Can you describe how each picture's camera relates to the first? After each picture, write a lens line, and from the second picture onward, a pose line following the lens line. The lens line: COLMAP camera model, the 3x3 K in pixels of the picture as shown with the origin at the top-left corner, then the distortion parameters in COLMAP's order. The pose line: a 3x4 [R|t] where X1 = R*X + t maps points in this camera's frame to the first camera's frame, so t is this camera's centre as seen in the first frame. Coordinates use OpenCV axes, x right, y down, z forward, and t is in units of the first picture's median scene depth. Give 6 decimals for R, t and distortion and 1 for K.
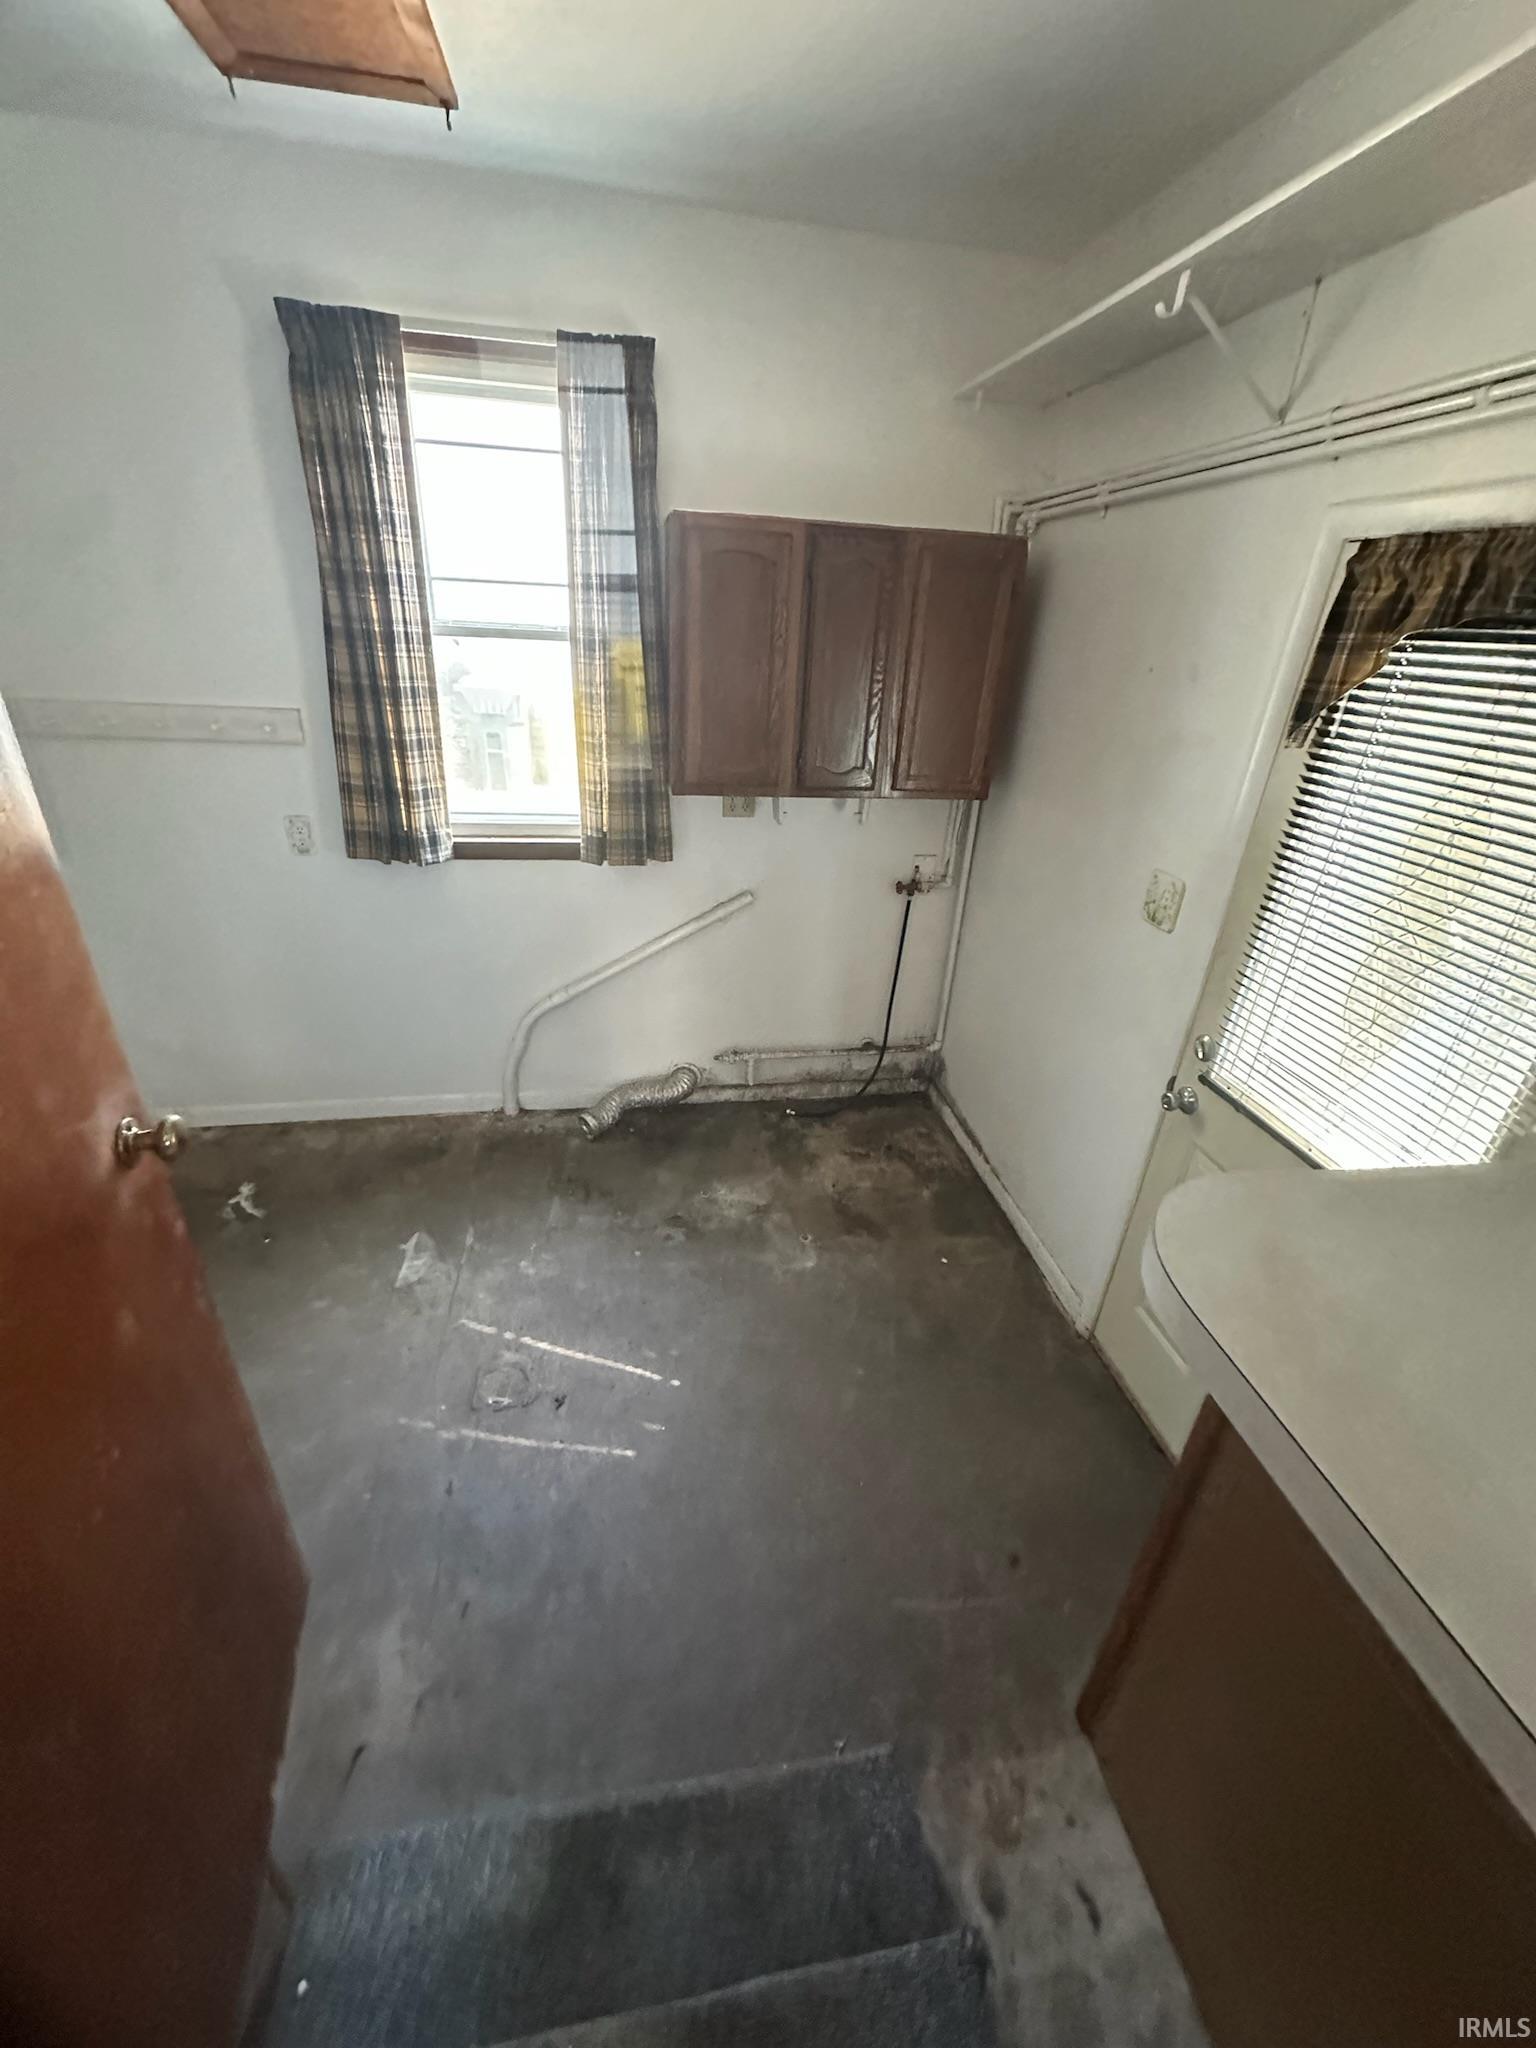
lens RADIAL K [[811.6, 0, 768.0], [0, 811.6, 1024.0], [0, 0, 1]] dist [0.002129, 0.000137]
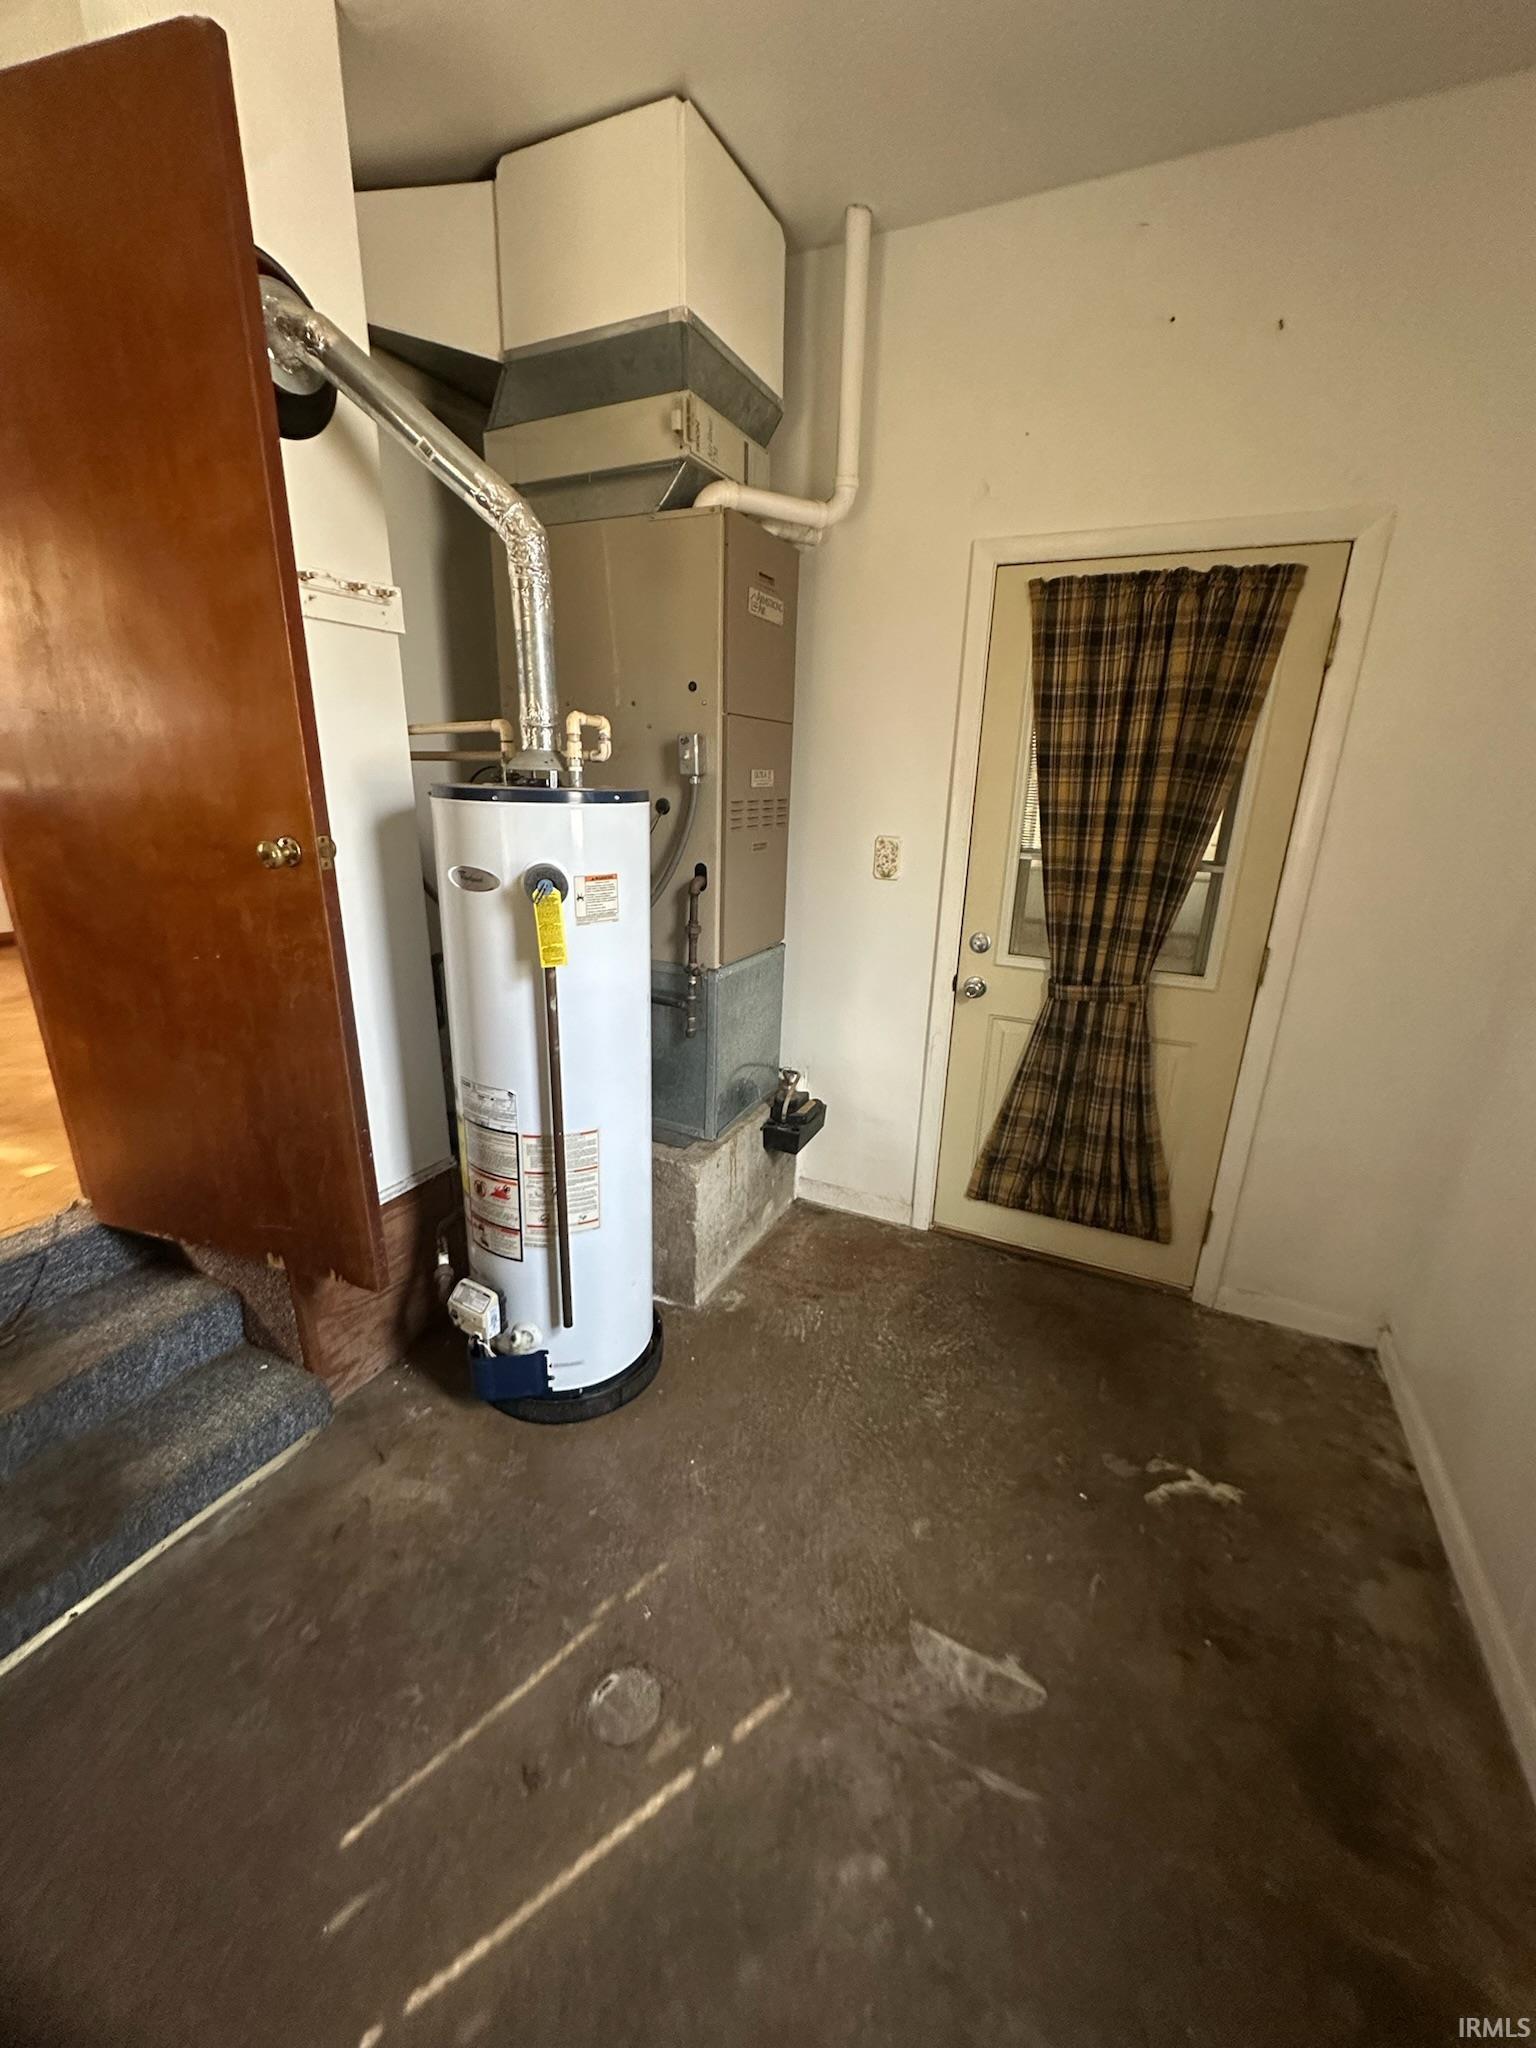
lens RADIAL K [[811.6, 0, 768.0], [0, 811.6, 1024.0], [0, 0, 1]] dist [0.002129, 0.000137]
pose [[-0.583080, 0.179592, -0.792316, 0.014796], [-0.414527, 0.772987, 0.480269, -0.297869], [0.698702, 0.608472, -0.376267, 0.937227]]
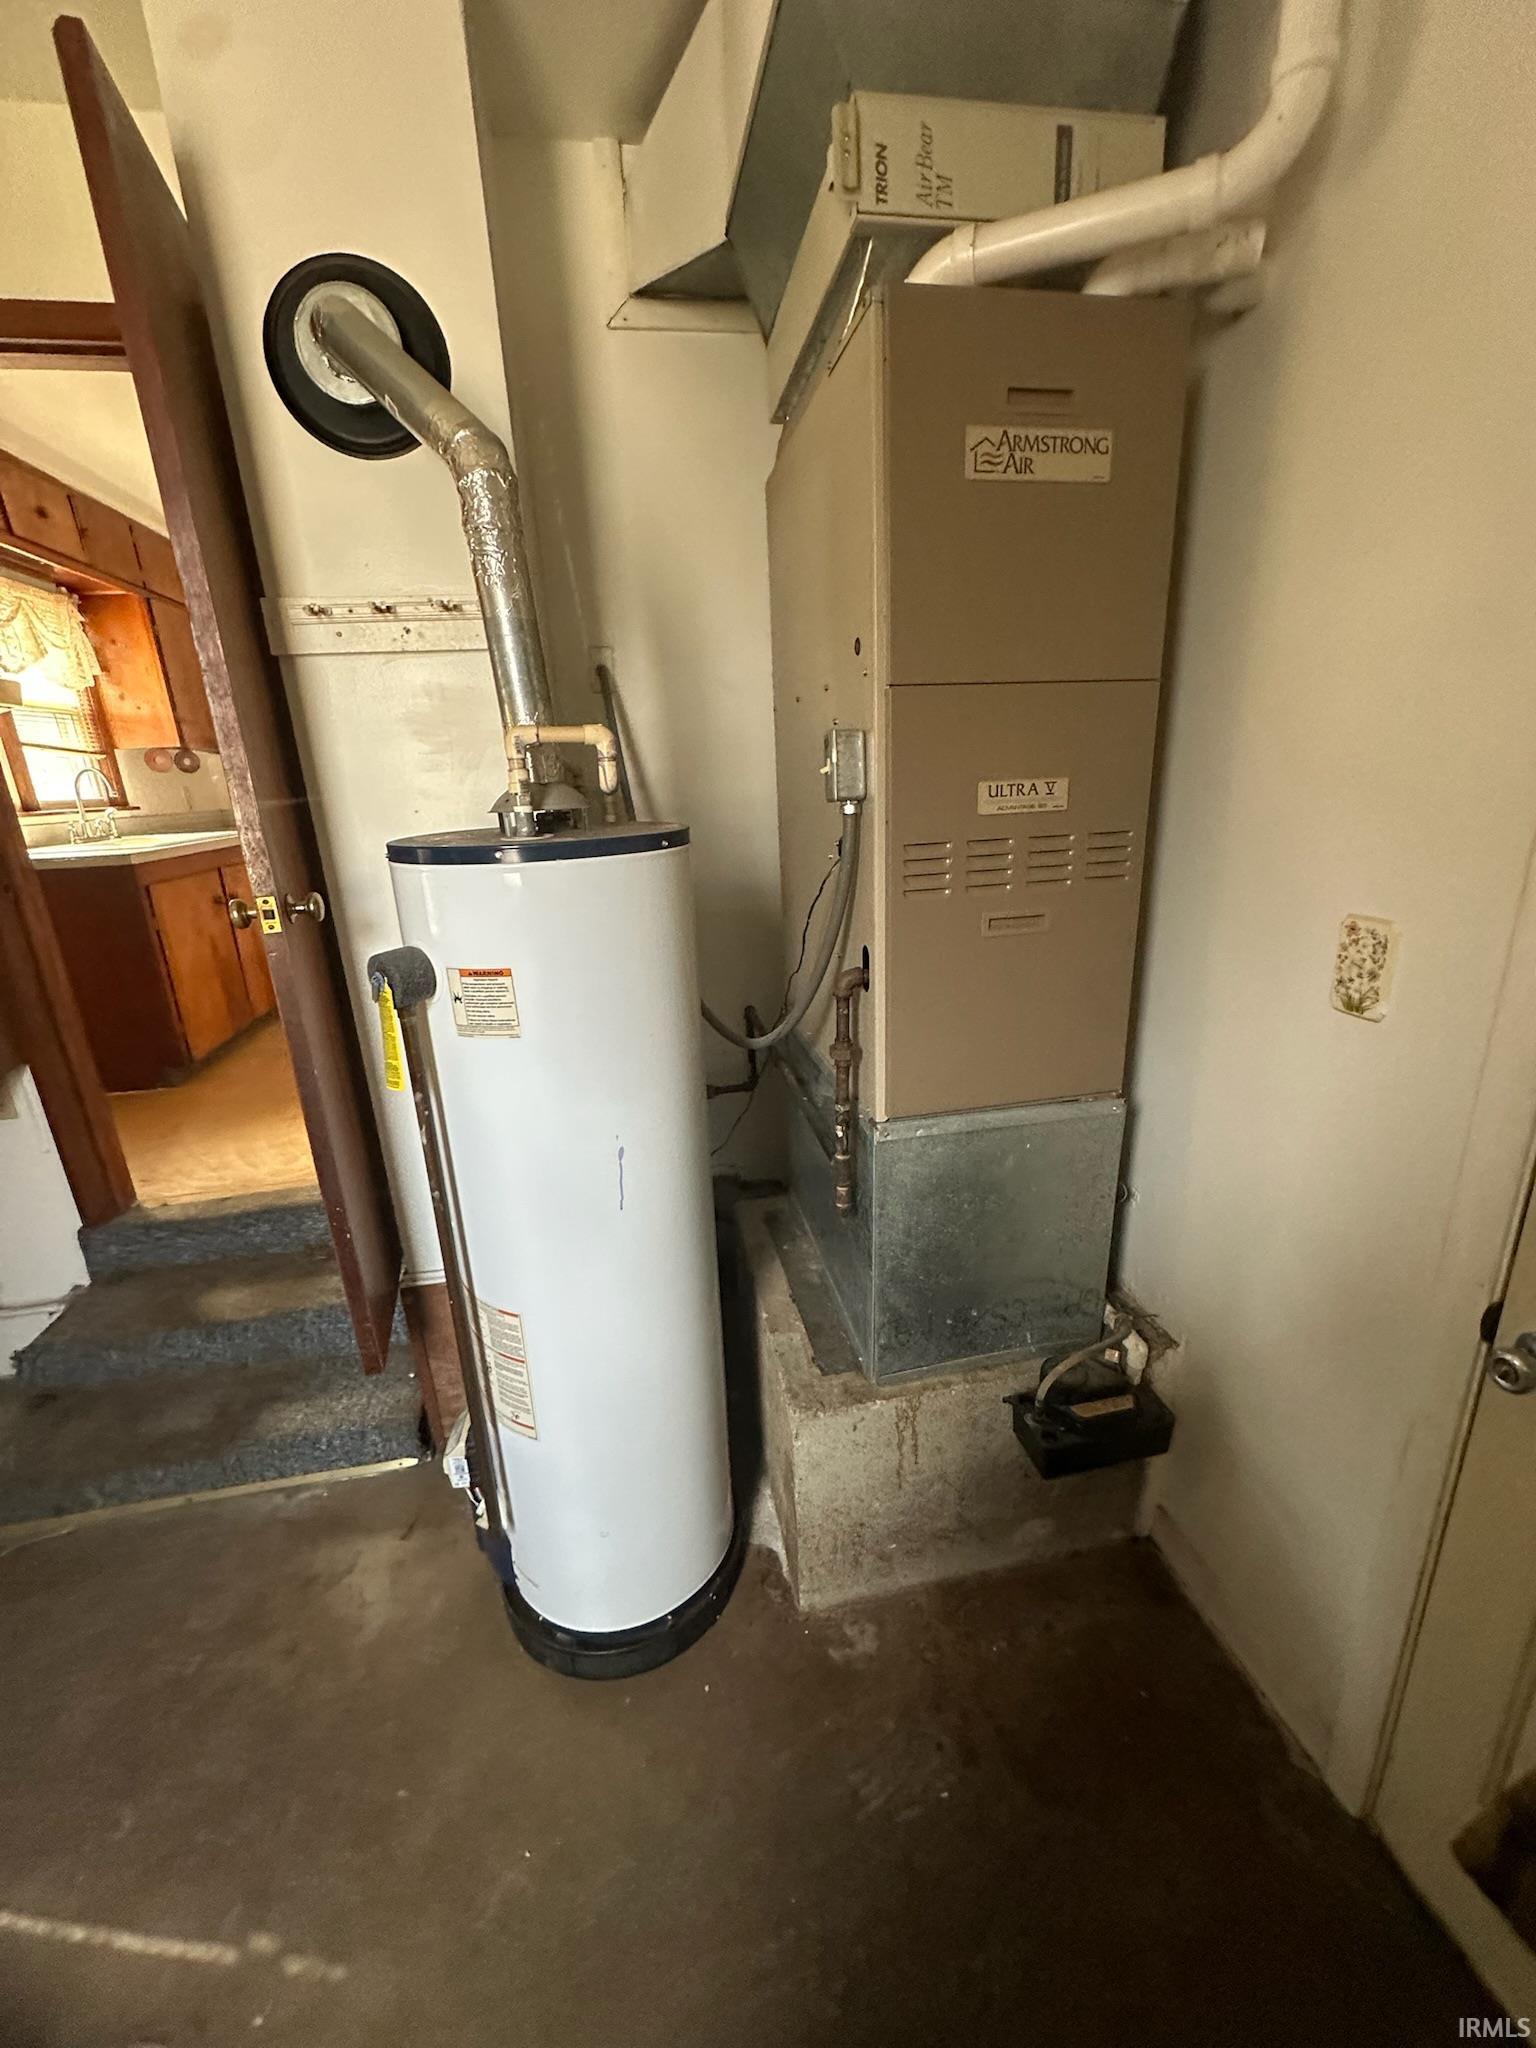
lens RADIAL K [[820.8, 0, 768.0], [0, 820.8, 1024.0], [0, 0, 1]] dist [0.000612, 0.000494]
pose [[-0.999925, -0.003587, -0.011737, -0.640736], [-0.010723, 0.720585, 0.693284, -0.308907], [0.005970, 0.693358, -0.720569, 0.859197]]
